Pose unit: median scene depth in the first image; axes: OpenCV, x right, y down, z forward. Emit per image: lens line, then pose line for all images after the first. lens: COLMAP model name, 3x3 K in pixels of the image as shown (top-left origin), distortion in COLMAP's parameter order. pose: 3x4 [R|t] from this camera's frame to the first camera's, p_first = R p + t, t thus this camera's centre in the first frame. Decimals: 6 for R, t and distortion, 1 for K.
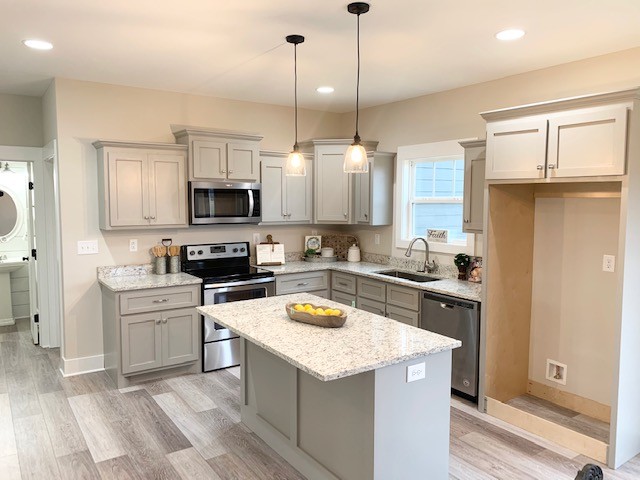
lens RADIAL K [[496.7, 0, 324.4], [0, 496.7, 242.4], [0, 0, 1]] dist [0.049108, -0.050821]
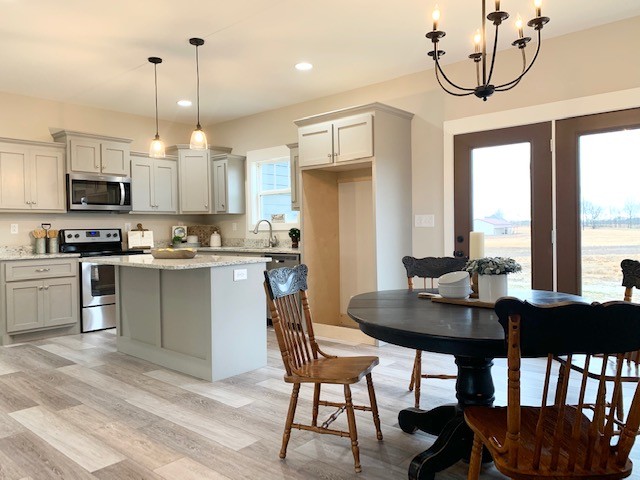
lens RADIAL K [[496.7, 0, 321.7], [0, 496.7, 238.3], [0, 0, 1]] dist [0.049108, -0.050821]
pose [[0.972463, -0.023467, 0.231872, 0.038916], [0.039525, 0.997112, -0.064850, 0.133590], [-0.229680, 0.072229, 0.970582, -0.290893]]
